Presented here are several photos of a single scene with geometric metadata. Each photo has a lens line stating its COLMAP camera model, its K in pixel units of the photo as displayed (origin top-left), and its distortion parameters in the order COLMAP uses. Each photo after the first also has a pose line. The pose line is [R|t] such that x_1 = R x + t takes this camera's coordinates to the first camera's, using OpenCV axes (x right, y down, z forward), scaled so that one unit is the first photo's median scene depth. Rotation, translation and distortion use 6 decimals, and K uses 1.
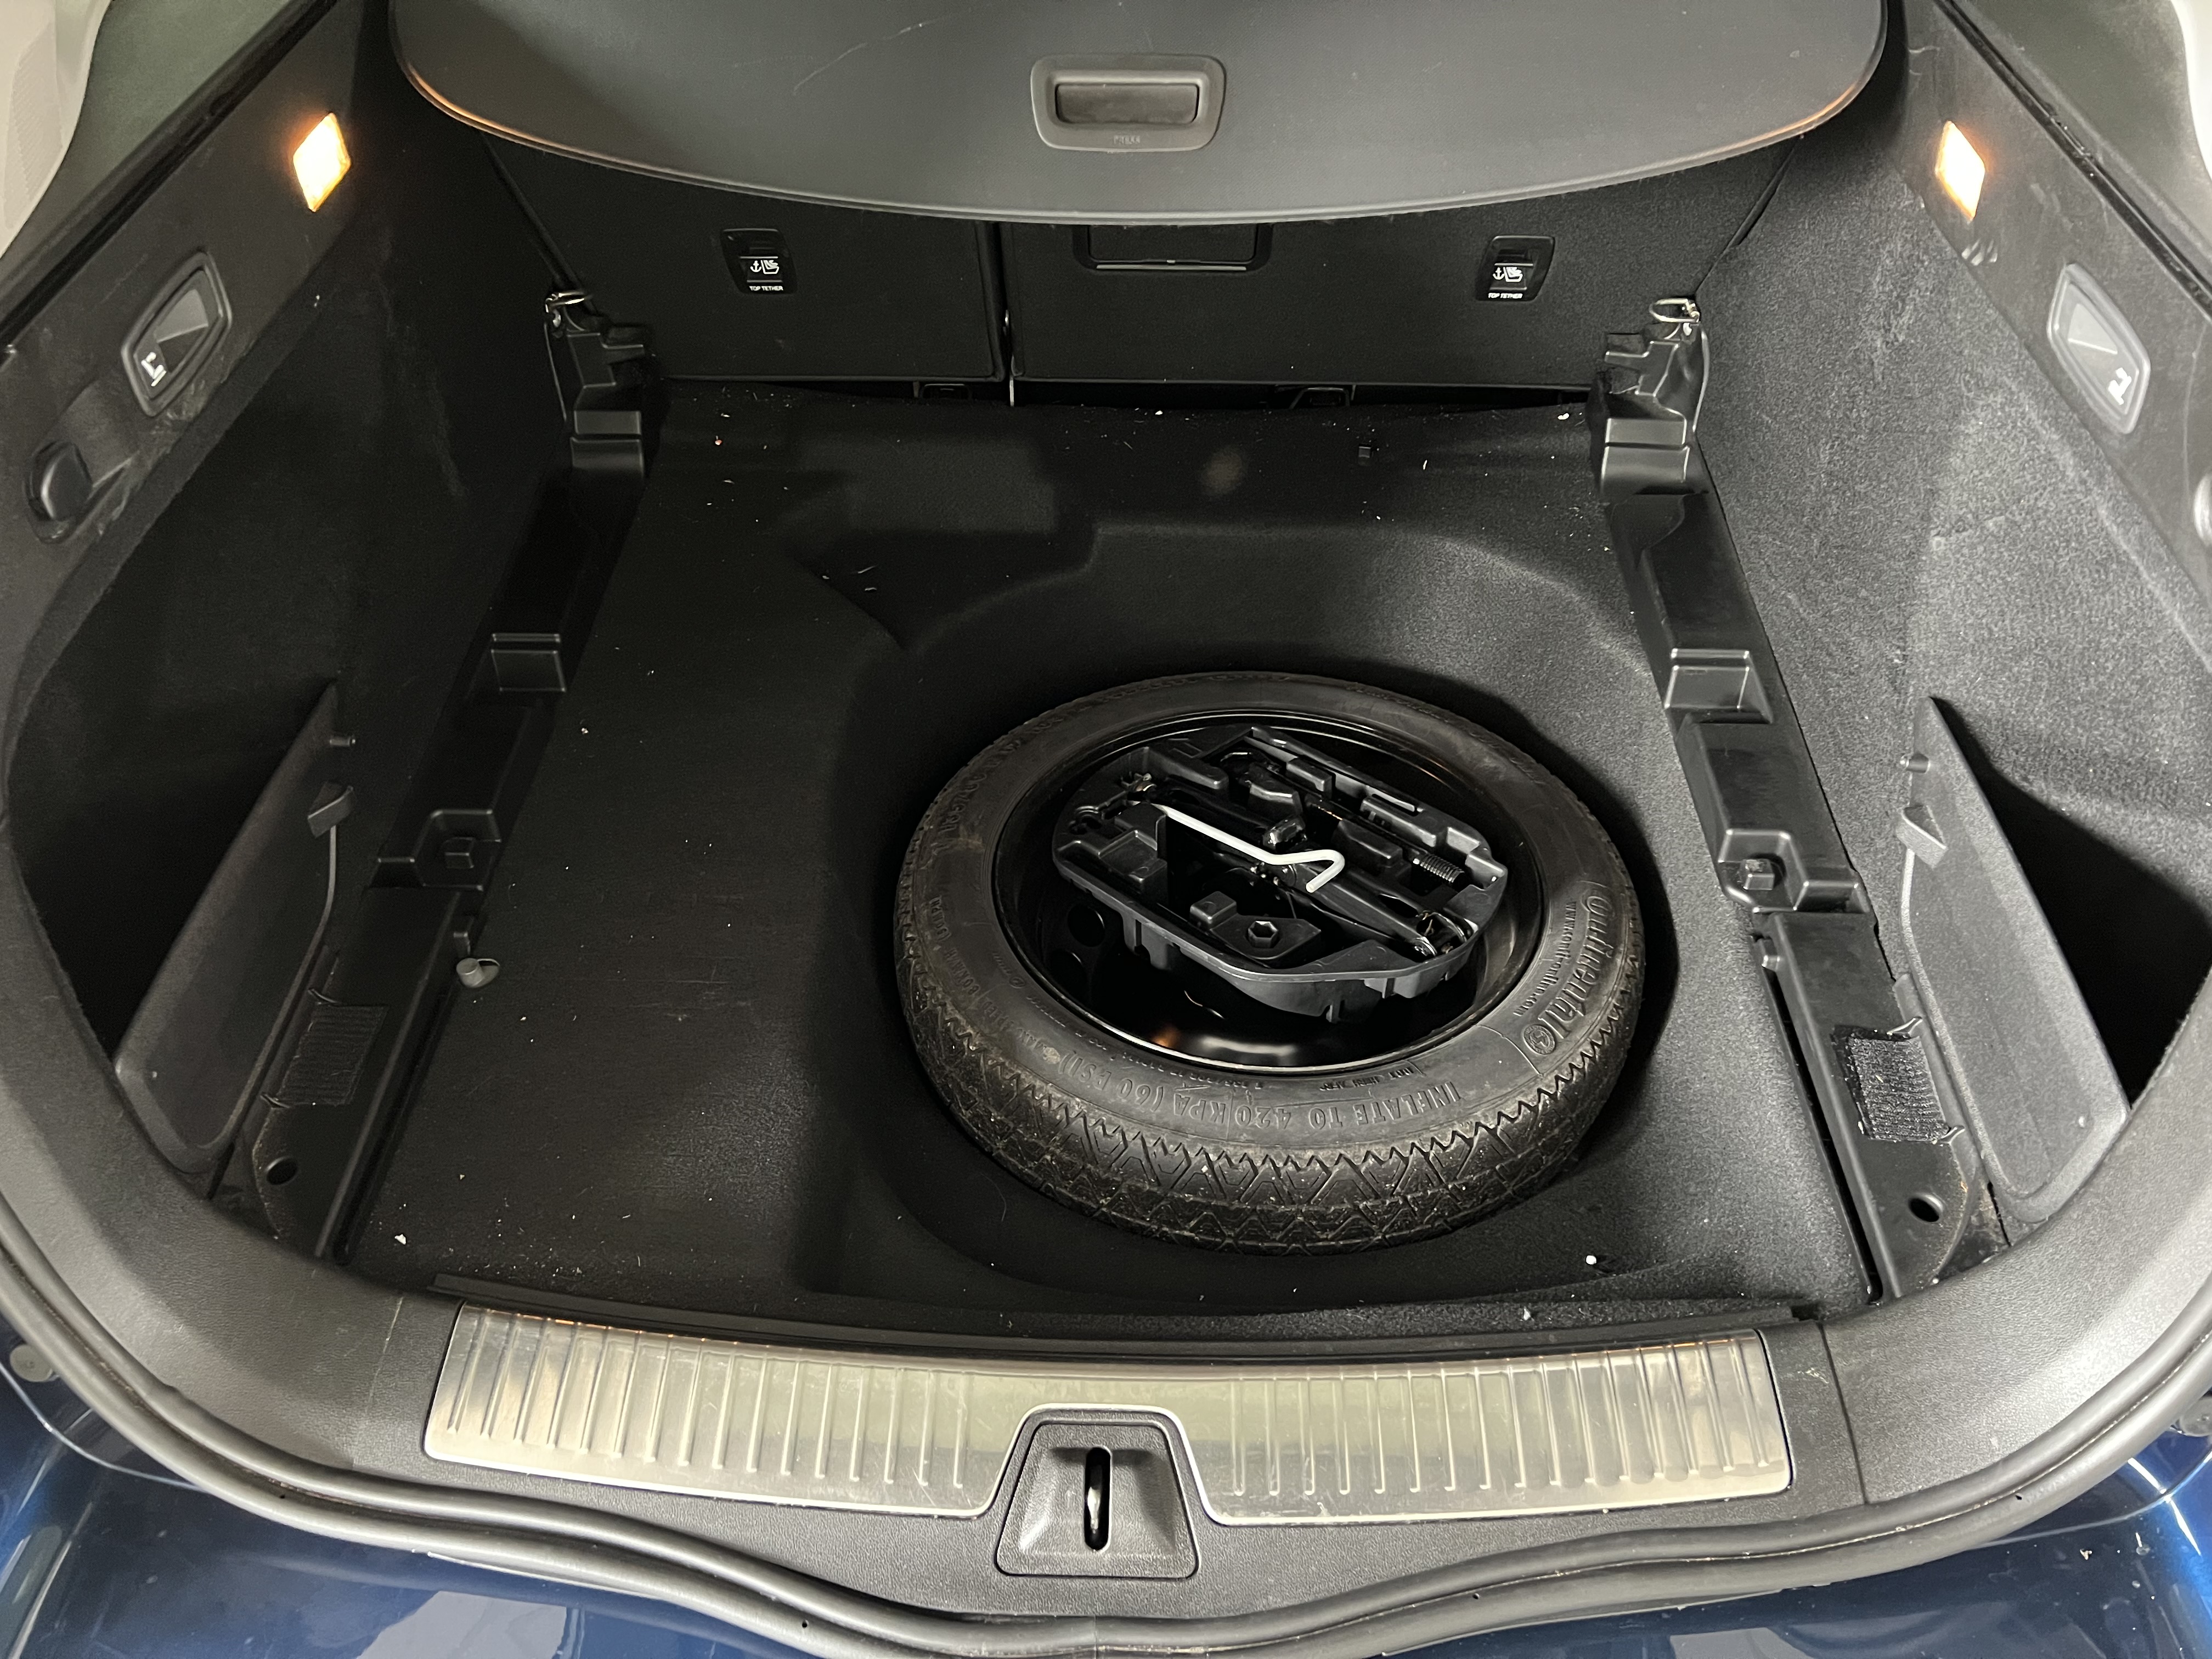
lens RADIAL K [[1690.0, 0, 1096.8], [0, 1690.0, 834.9], [0, 0, 1]] dist [0.064015, -0.073237]
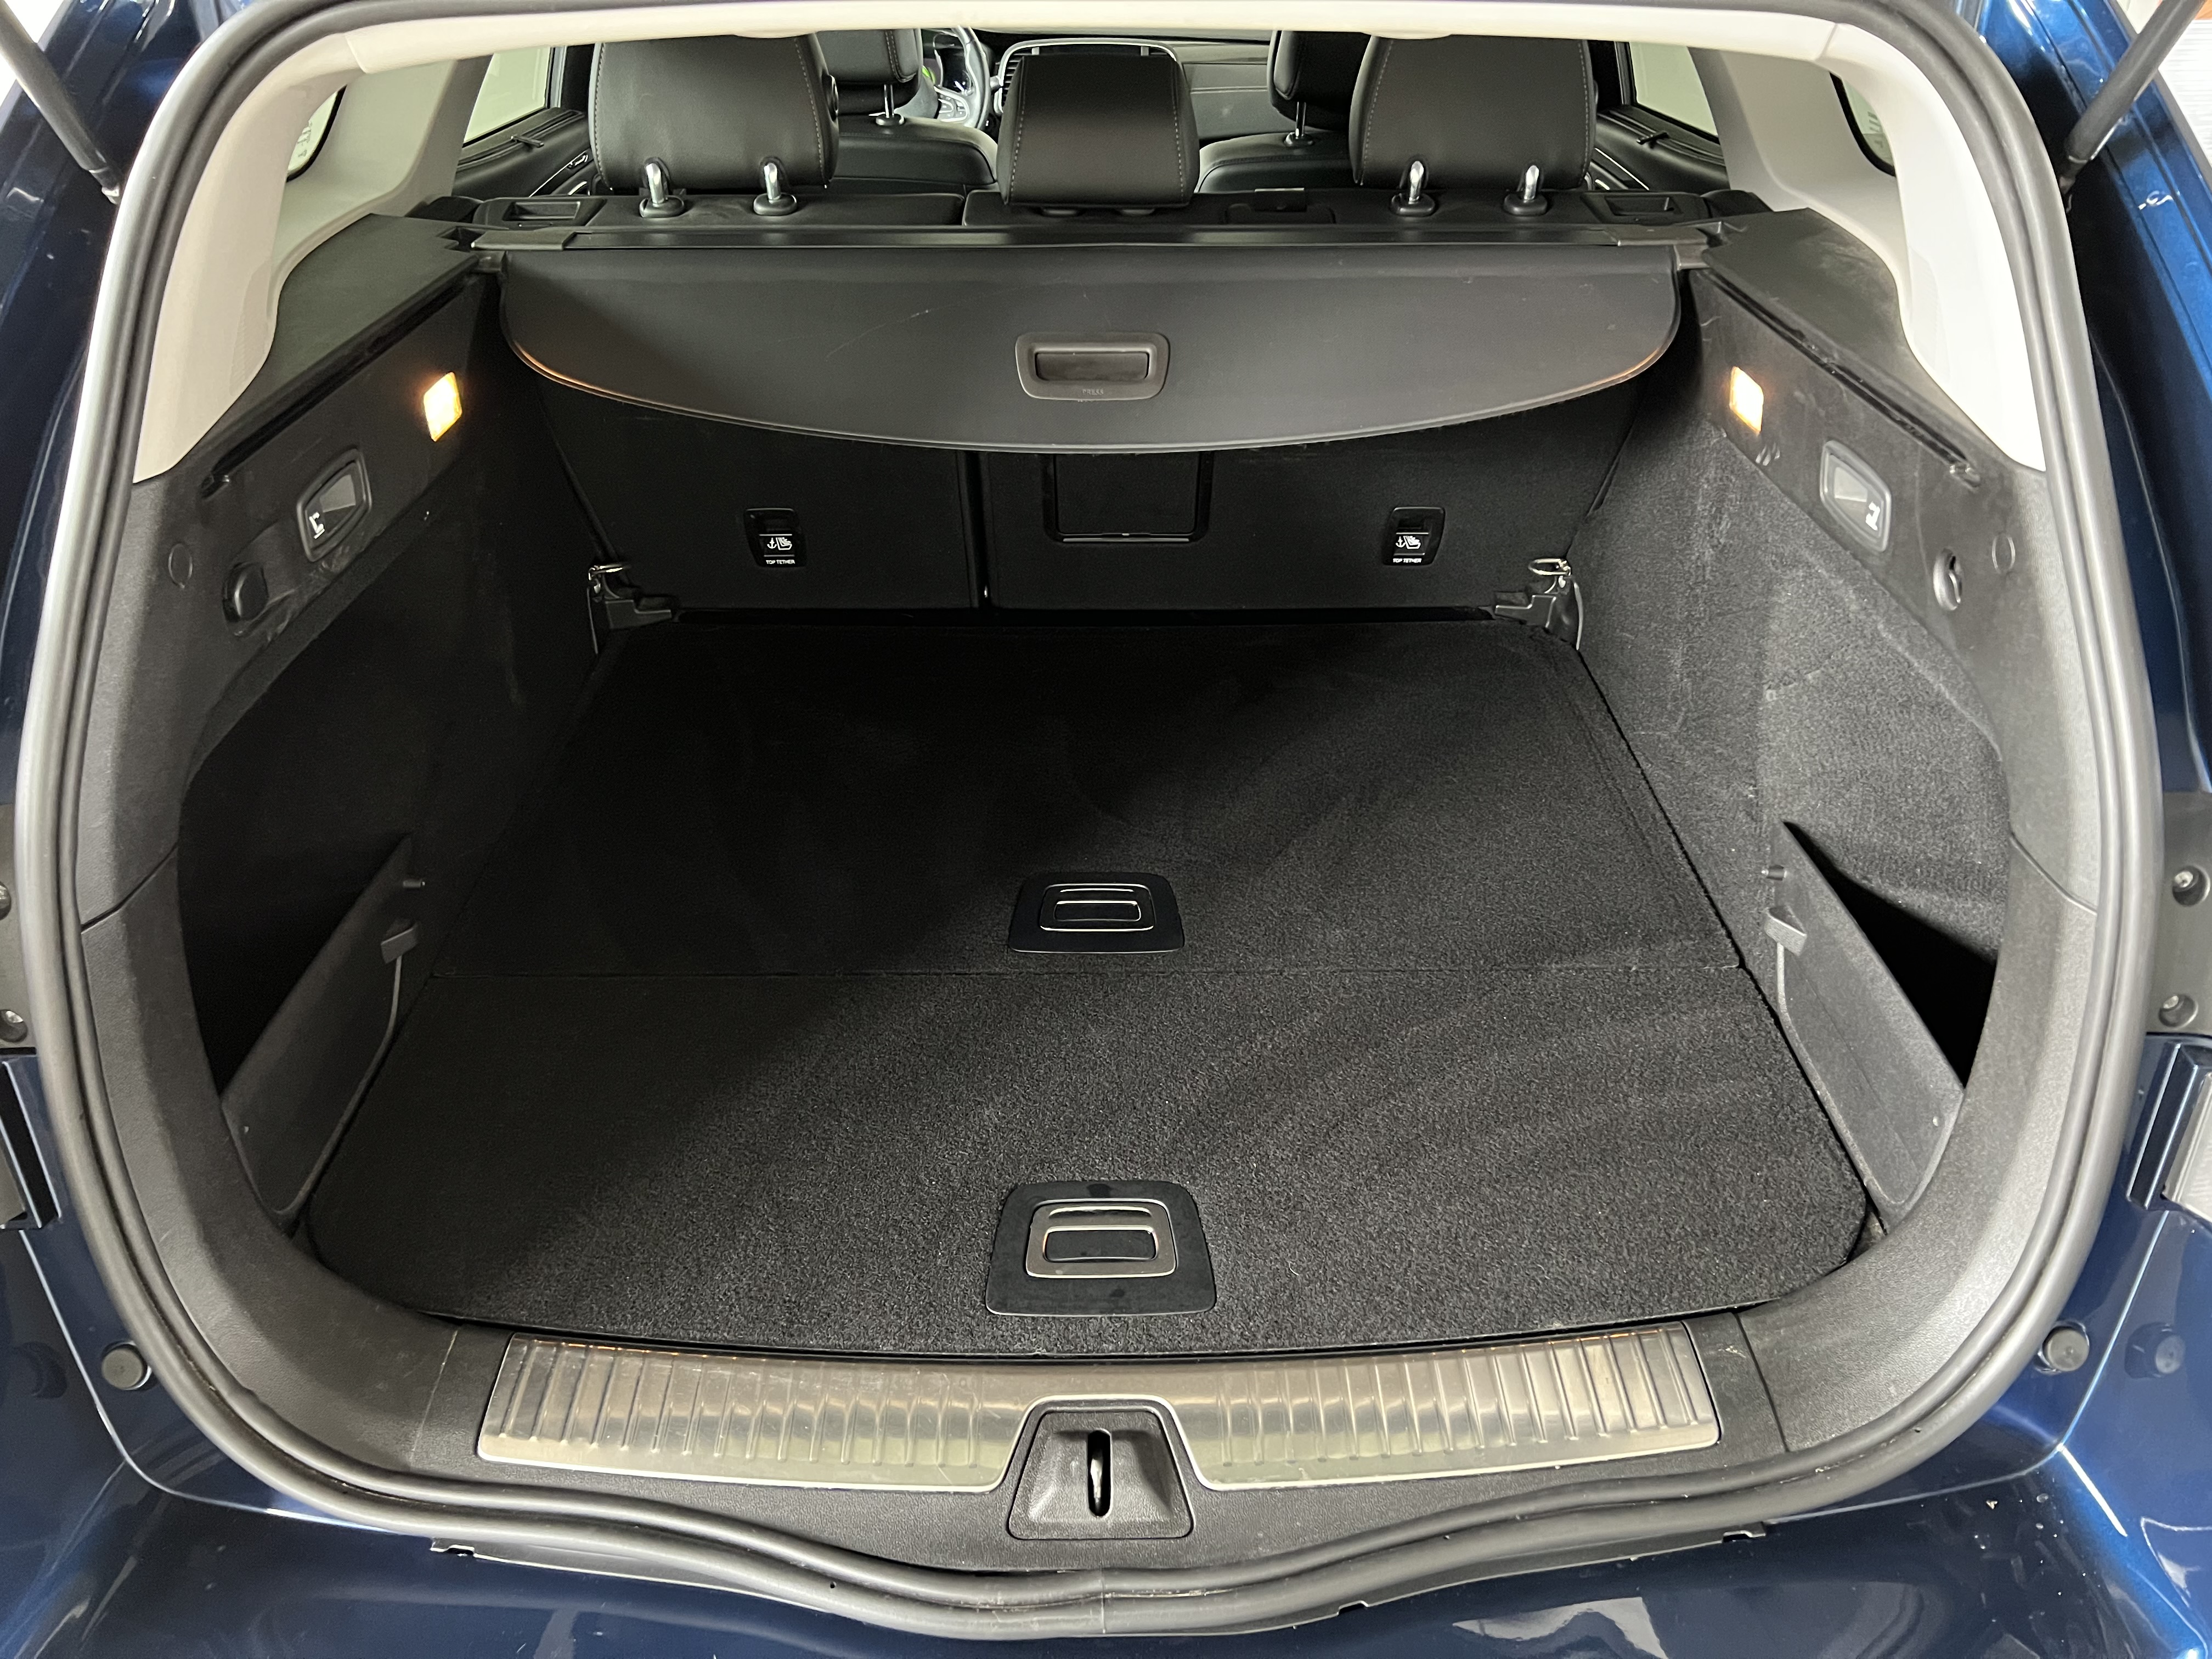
lens RADIAL K [[1701.1, 0, 1106.0], [0, 1701.1, 829.5], [0, 0, 1]] dist [0.068149, -0.078339]
pose [[0.999163, -0.015336, 0.037932, -0.028783], [0.024096, 0.969824, -0.242614, 0.238928], [-0.033066, 0.243325, 0.969381, -0.159879]]
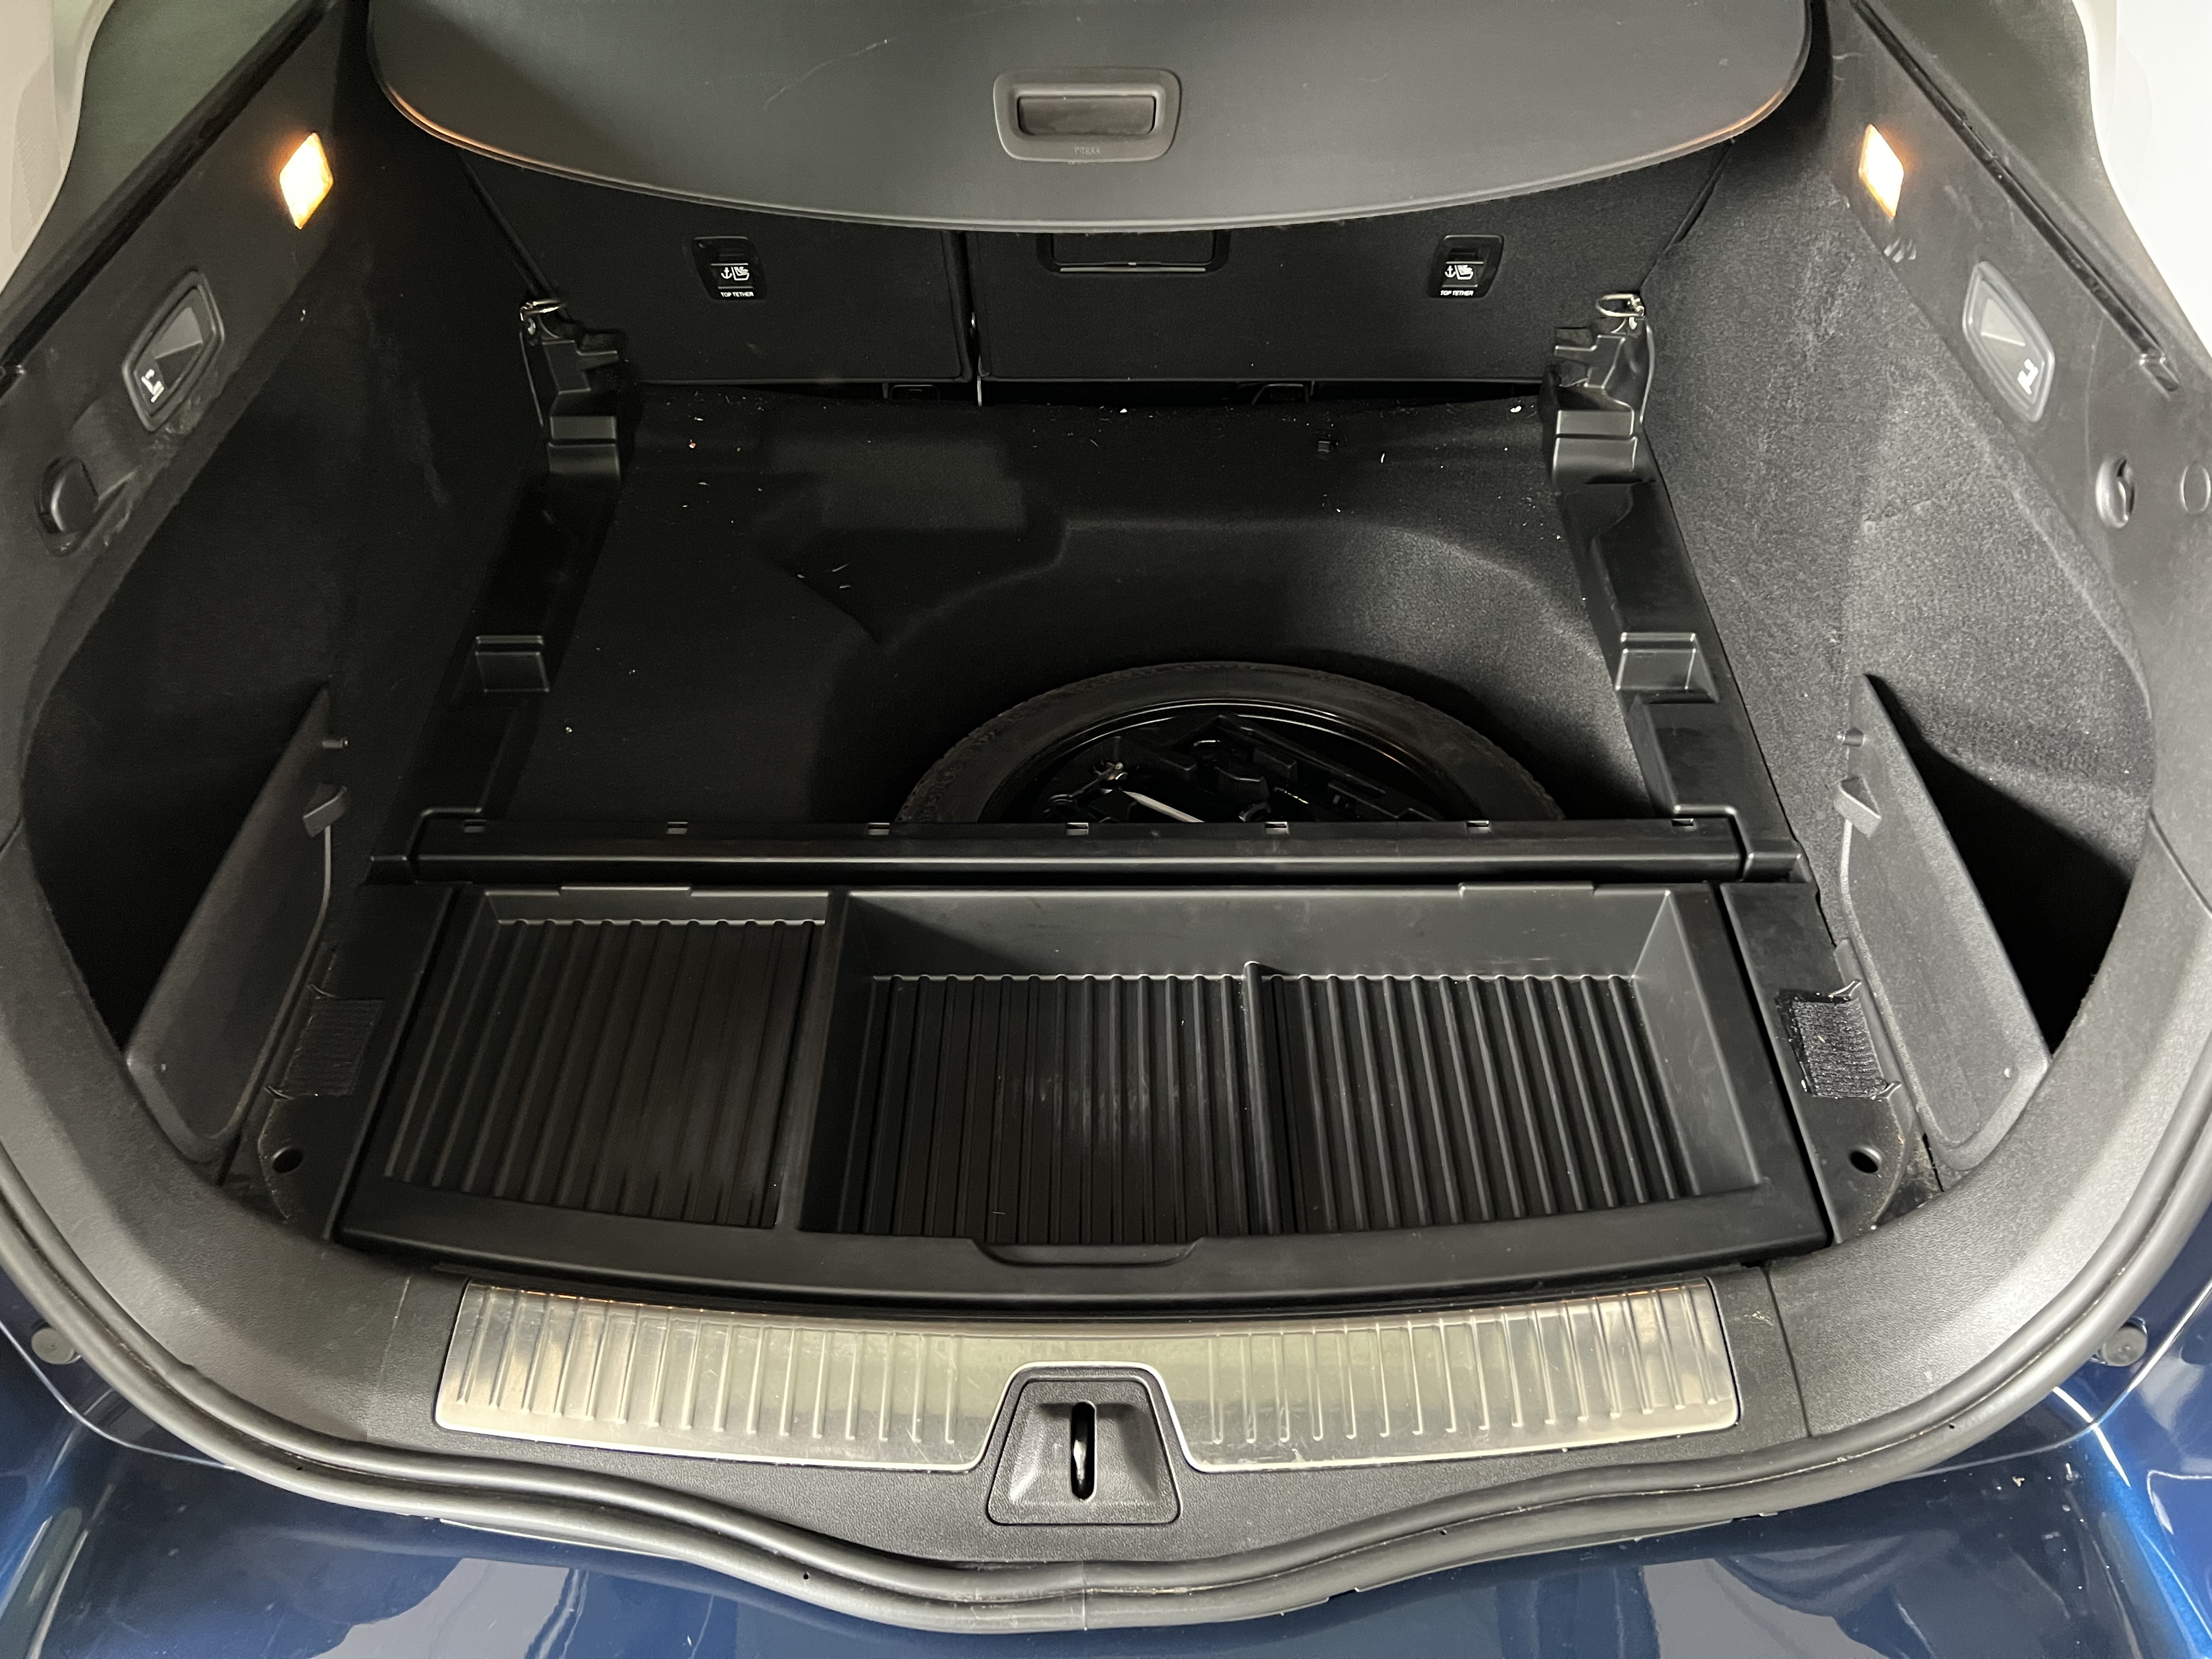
lens RADIAL K [[1693.6, 0, 1101.1], [0, 1693.6, 834.4], [0, 0, 1]] dist [0.061756, -0.071026]
pose [[0.999665, -0.018447, 0.018148, -0.000537], [0.018402, 0.999827, 0.002649, 0.007009], [-0.018194, -0.002314, 0.999832, -0.045971]]
